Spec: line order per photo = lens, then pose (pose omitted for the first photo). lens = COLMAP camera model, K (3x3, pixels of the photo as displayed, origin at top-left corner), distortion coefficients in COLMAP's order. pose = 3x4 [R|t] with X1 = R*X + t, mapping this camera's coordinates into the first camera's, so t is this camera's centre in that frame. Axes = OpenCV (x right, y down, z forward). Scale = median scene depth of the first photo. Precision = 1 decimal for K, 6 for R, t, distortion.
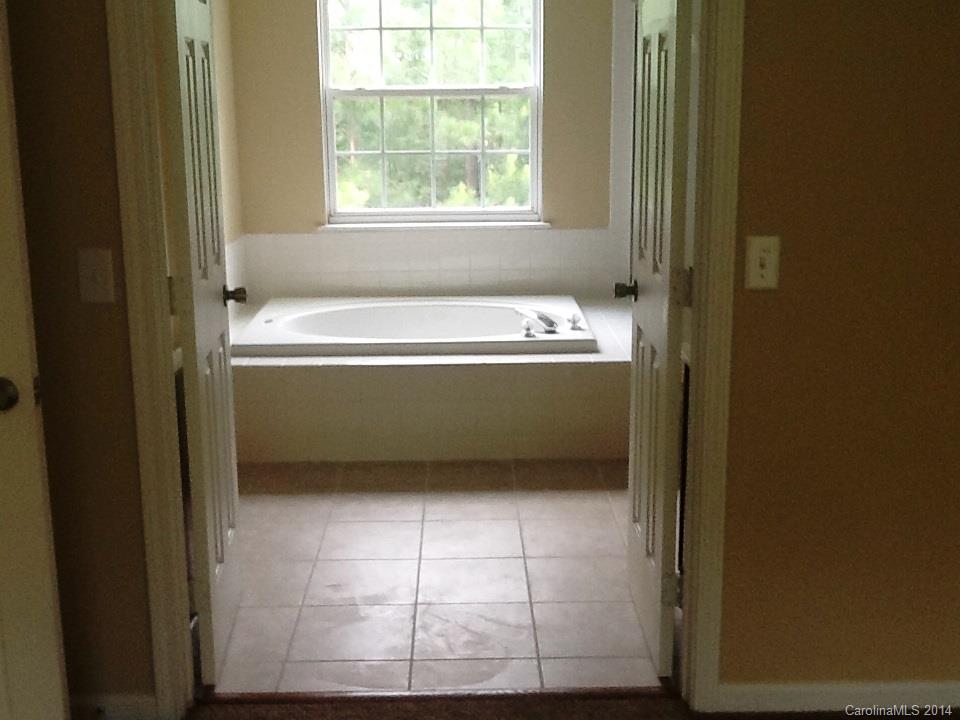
lens RADIAL K [[1203.2, 0, 481.1], [0, 1203.2, 360.5], [0, 0, 1]] dist [0.003882, 0.000000]
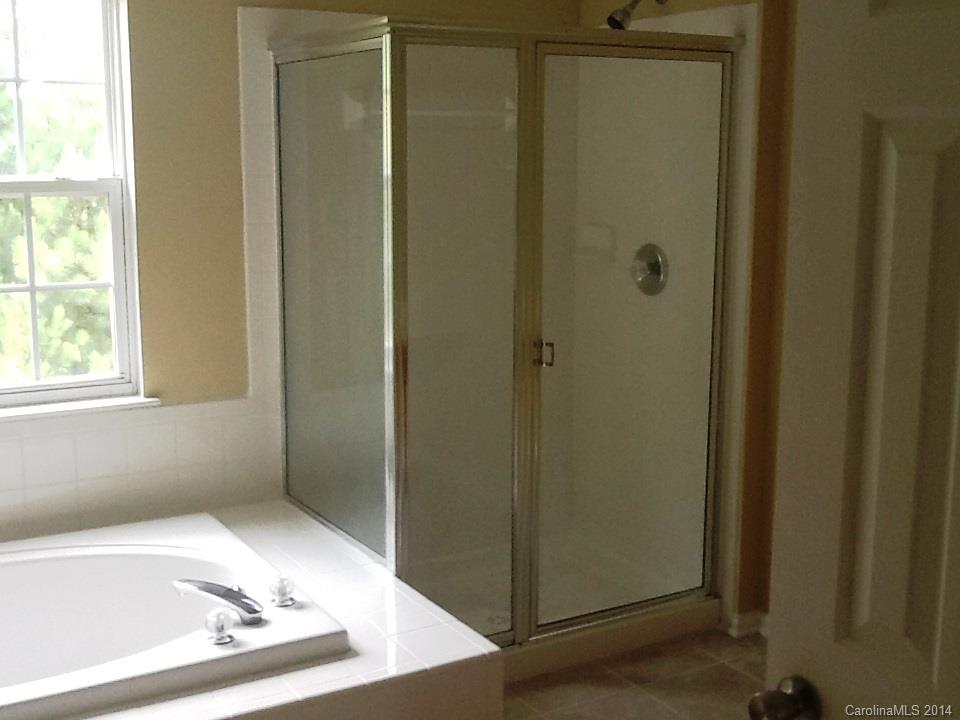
lens RADIAL K [[1203.2, 0, 479.1], [0, 1203.2, 357.9], [0, 0, 1]] dist [0.003882, 0.000000]
pose [[0.872149, -0.075271, 0.483415, -0.096961], [0.096736, 0.995117, -0.019578, -0.107715], [-0.479581, 0.063839, 0.875172, 0.386420]]
